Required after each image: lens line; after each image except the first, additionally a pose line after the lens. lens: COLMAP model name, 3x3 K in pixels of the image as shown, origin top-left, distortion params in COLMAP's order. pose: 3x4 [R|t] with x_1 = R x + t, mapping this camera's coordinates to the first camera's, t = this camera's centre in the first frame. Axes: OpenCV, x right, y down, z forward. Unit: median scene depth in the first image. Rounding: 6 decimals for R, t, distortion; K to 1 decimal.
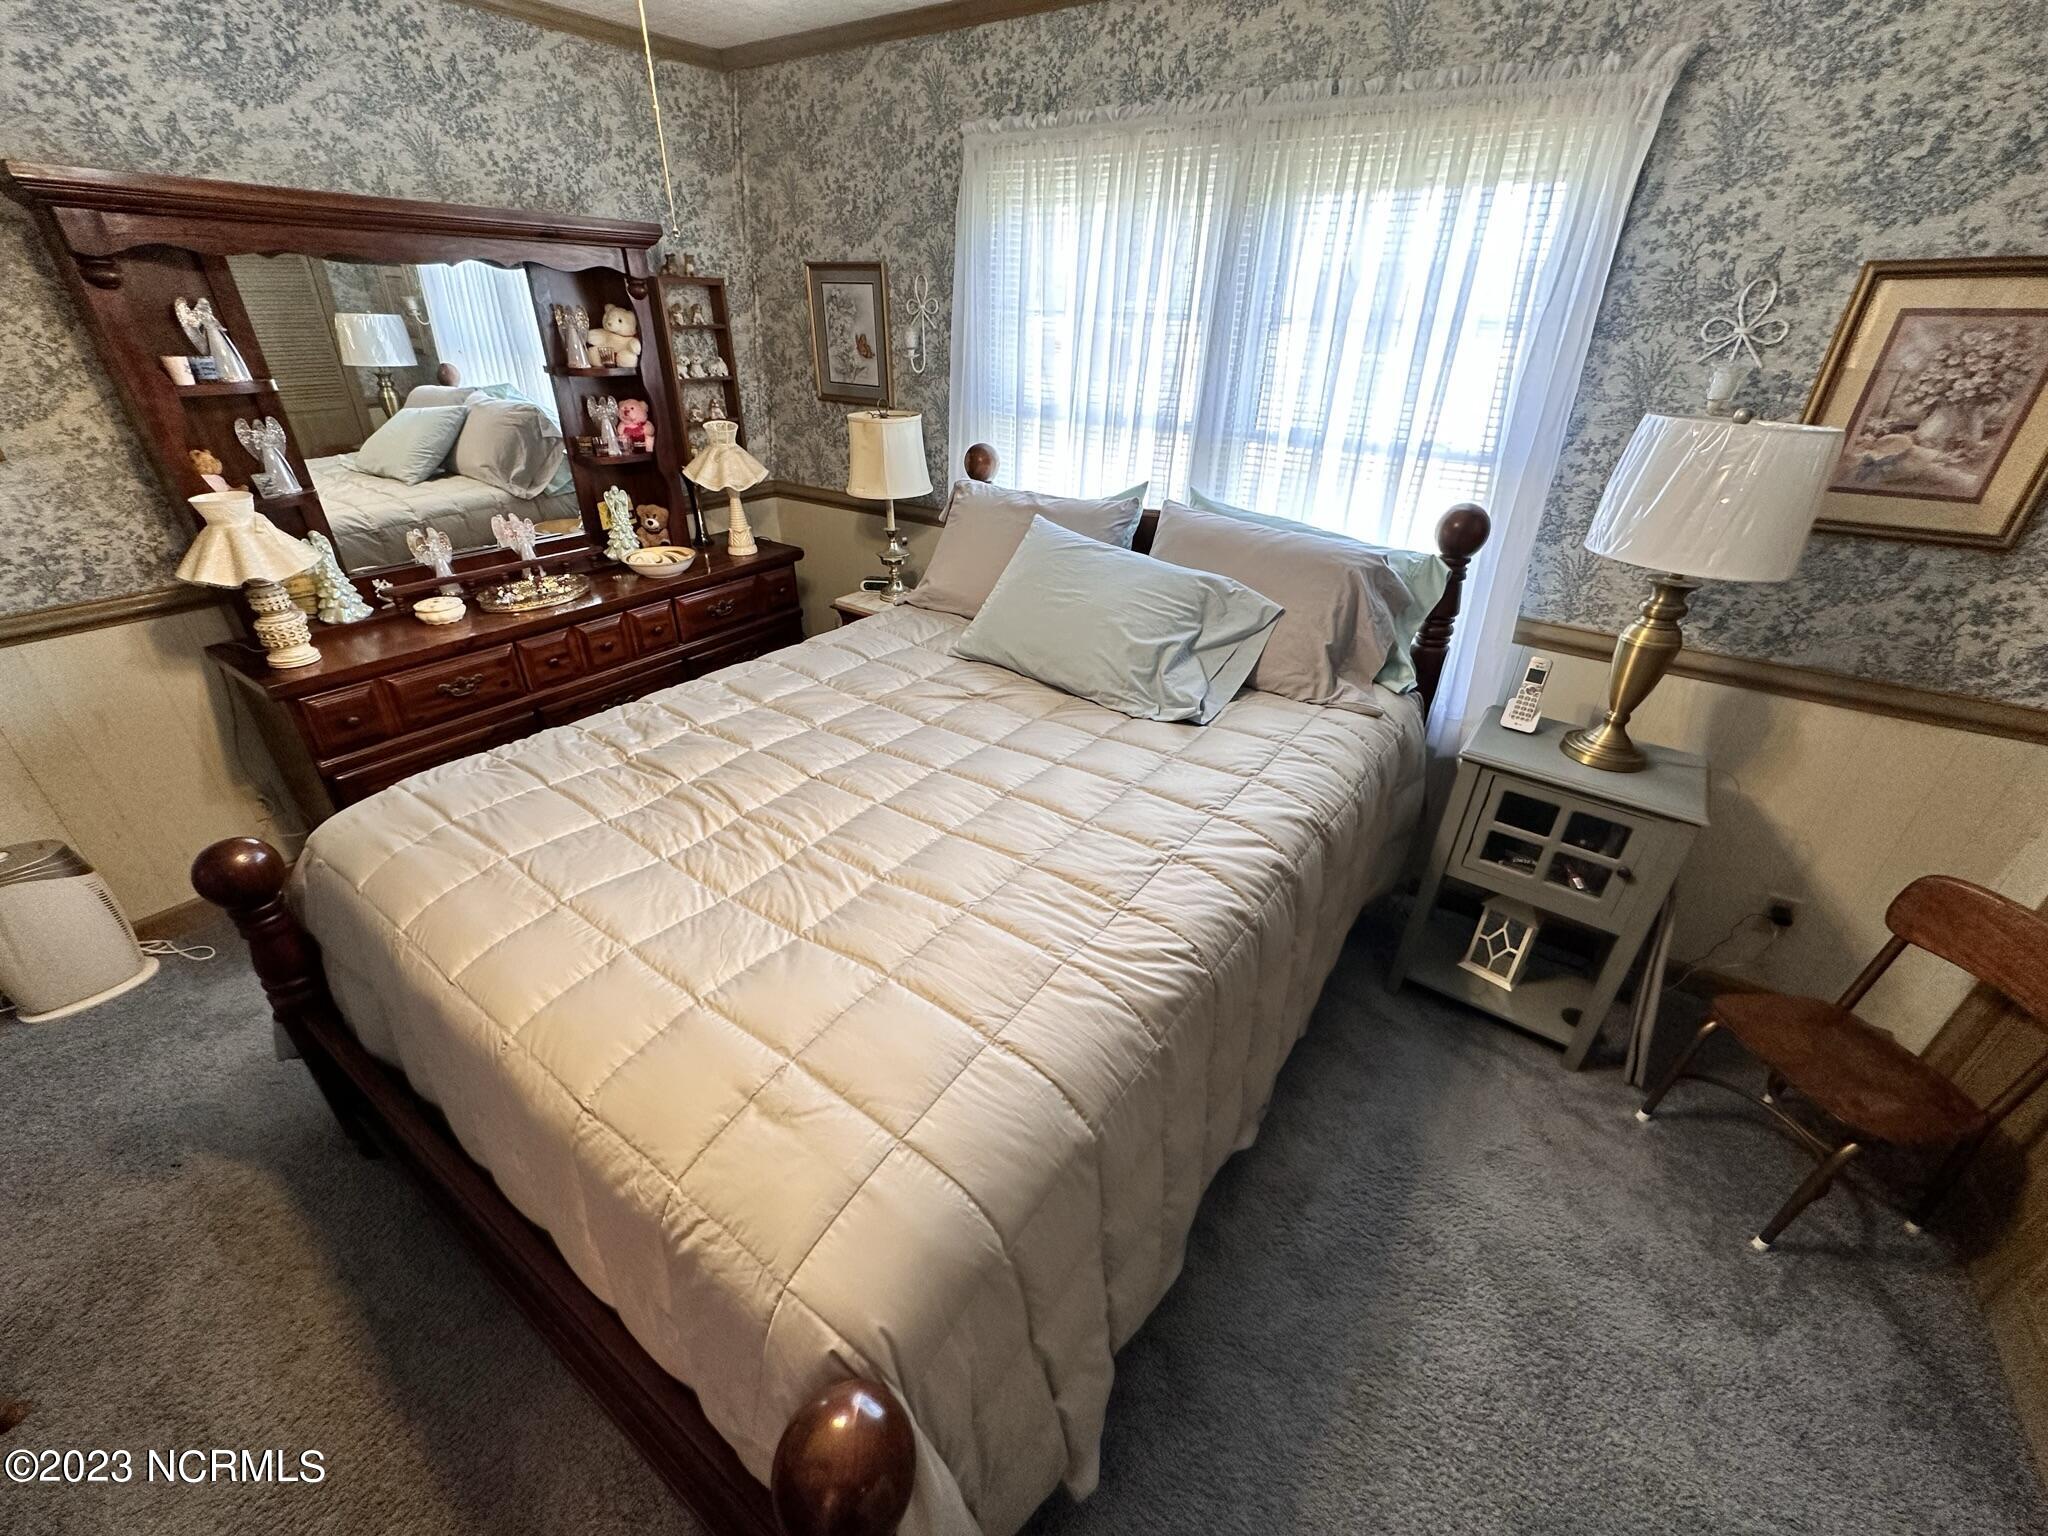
lens RADIAL K [[824.9, 0, 1021.2], [0, 824.9, 774.3], [0, 0, 1]] dist [-0.001841, 0.000306]
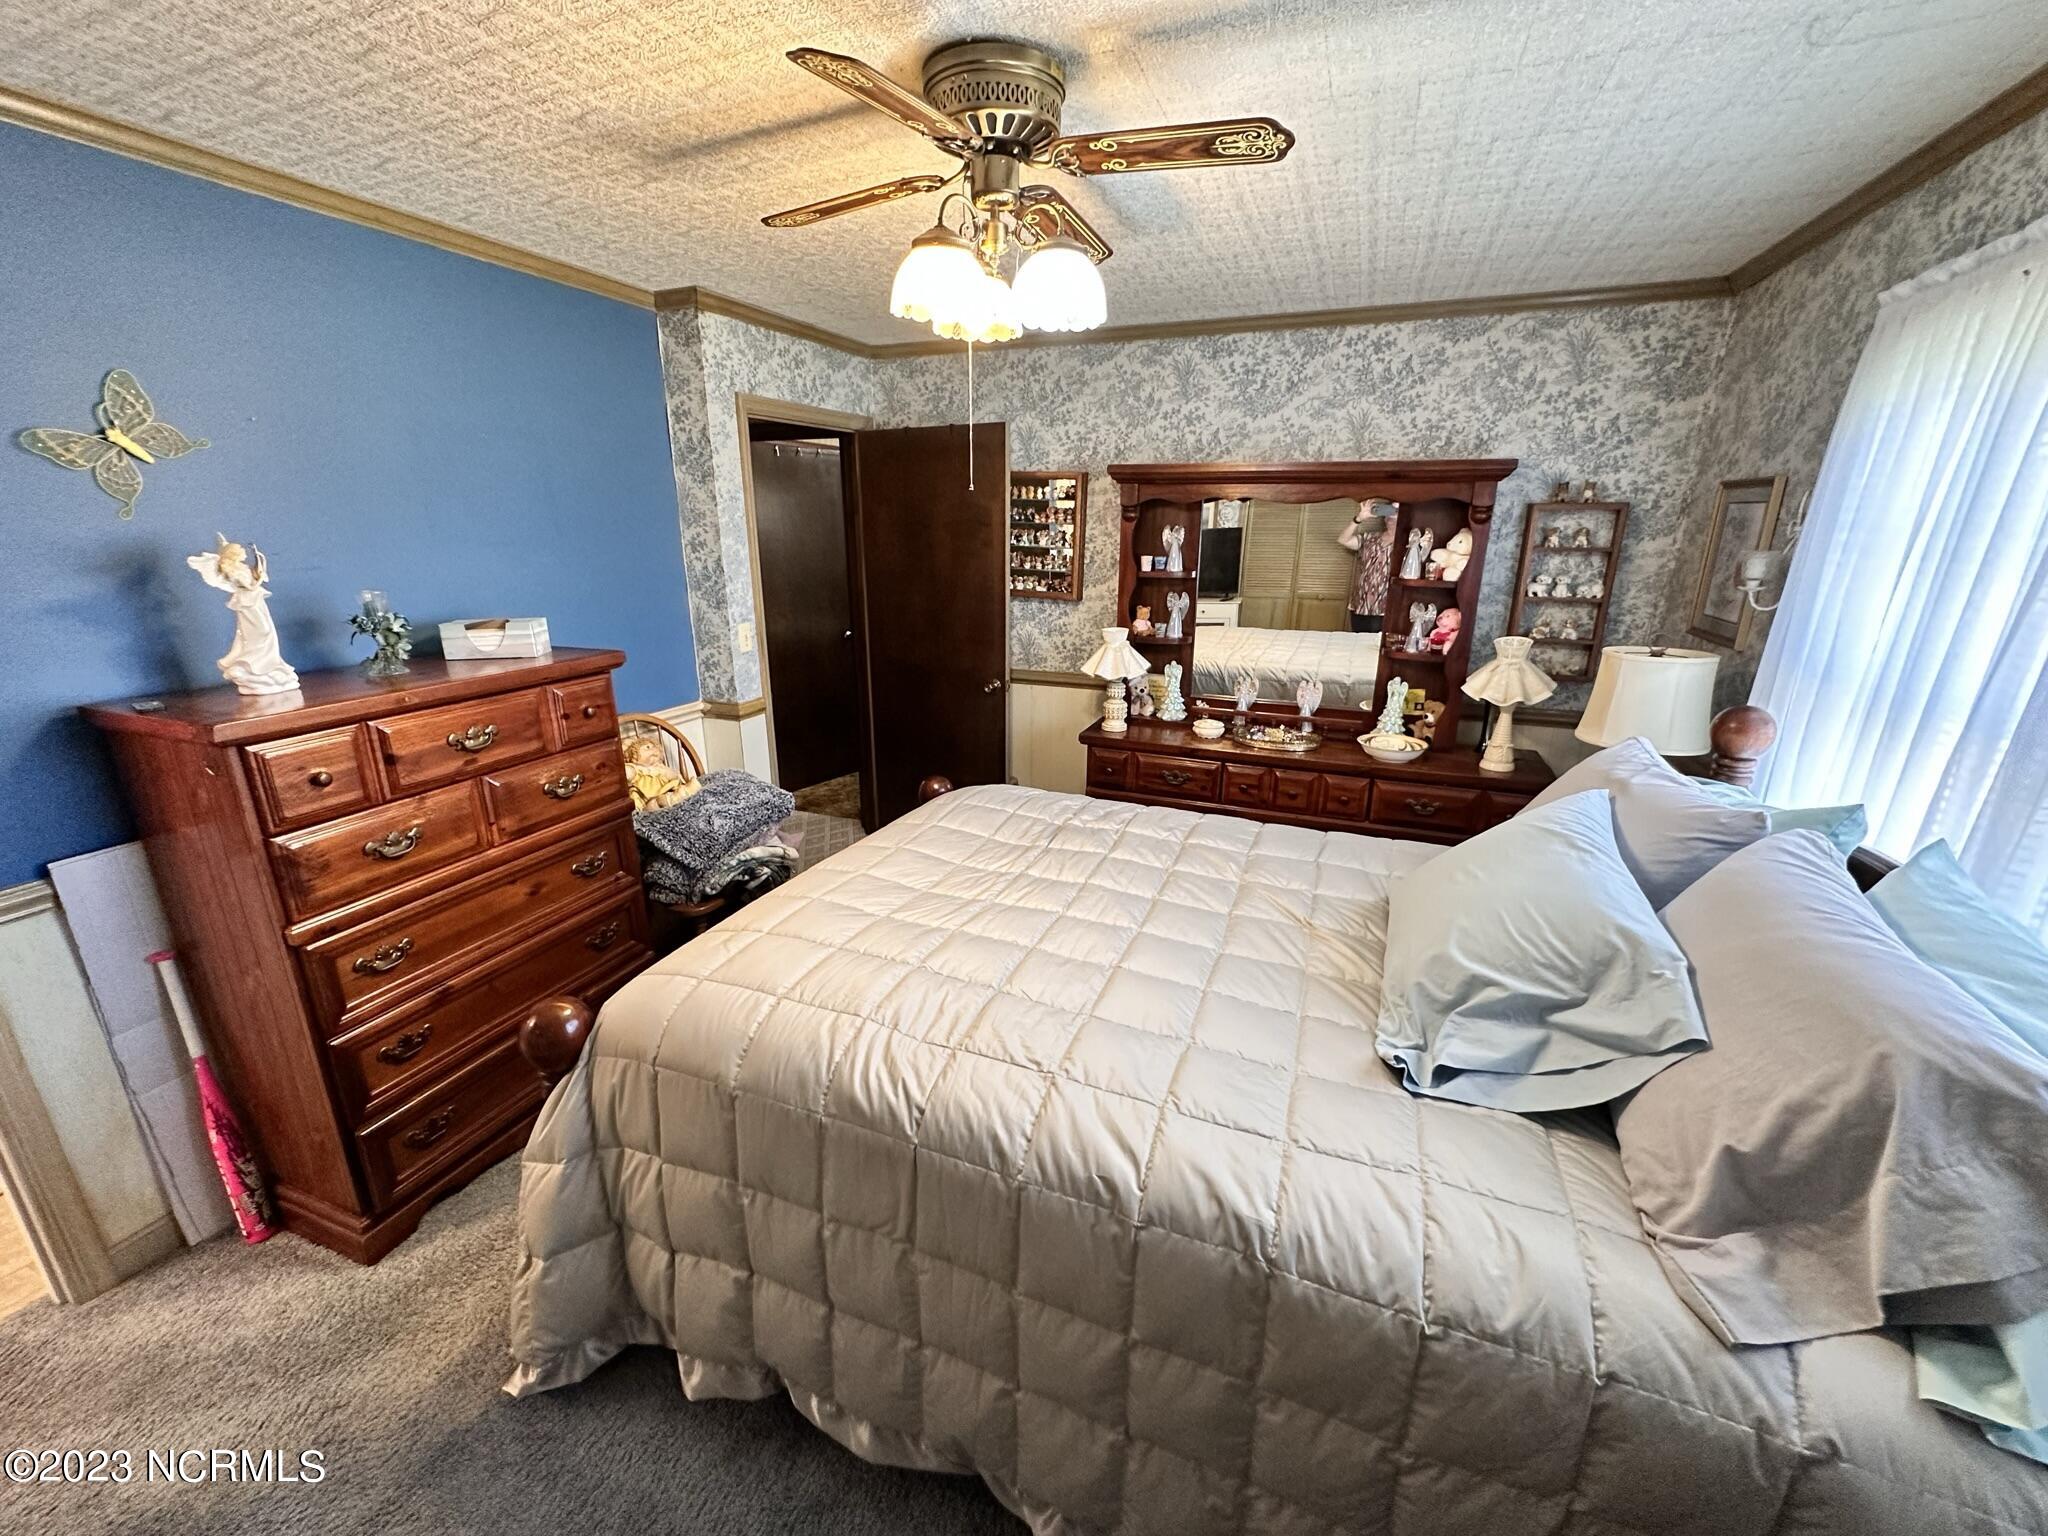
lens RADIAL K [[824.9, 0, 1018.0], [0, 824.9, 769.6], [0, 0, 1]] dist [-0.001841, 0.000306]
pose [[0.219948, 0.268154, -0.937932, 0.558087], [-0.480945, 0.866311, 0.134894, -0.175991], [0.848713, 0.421424, 0.319511, 0.320037]]
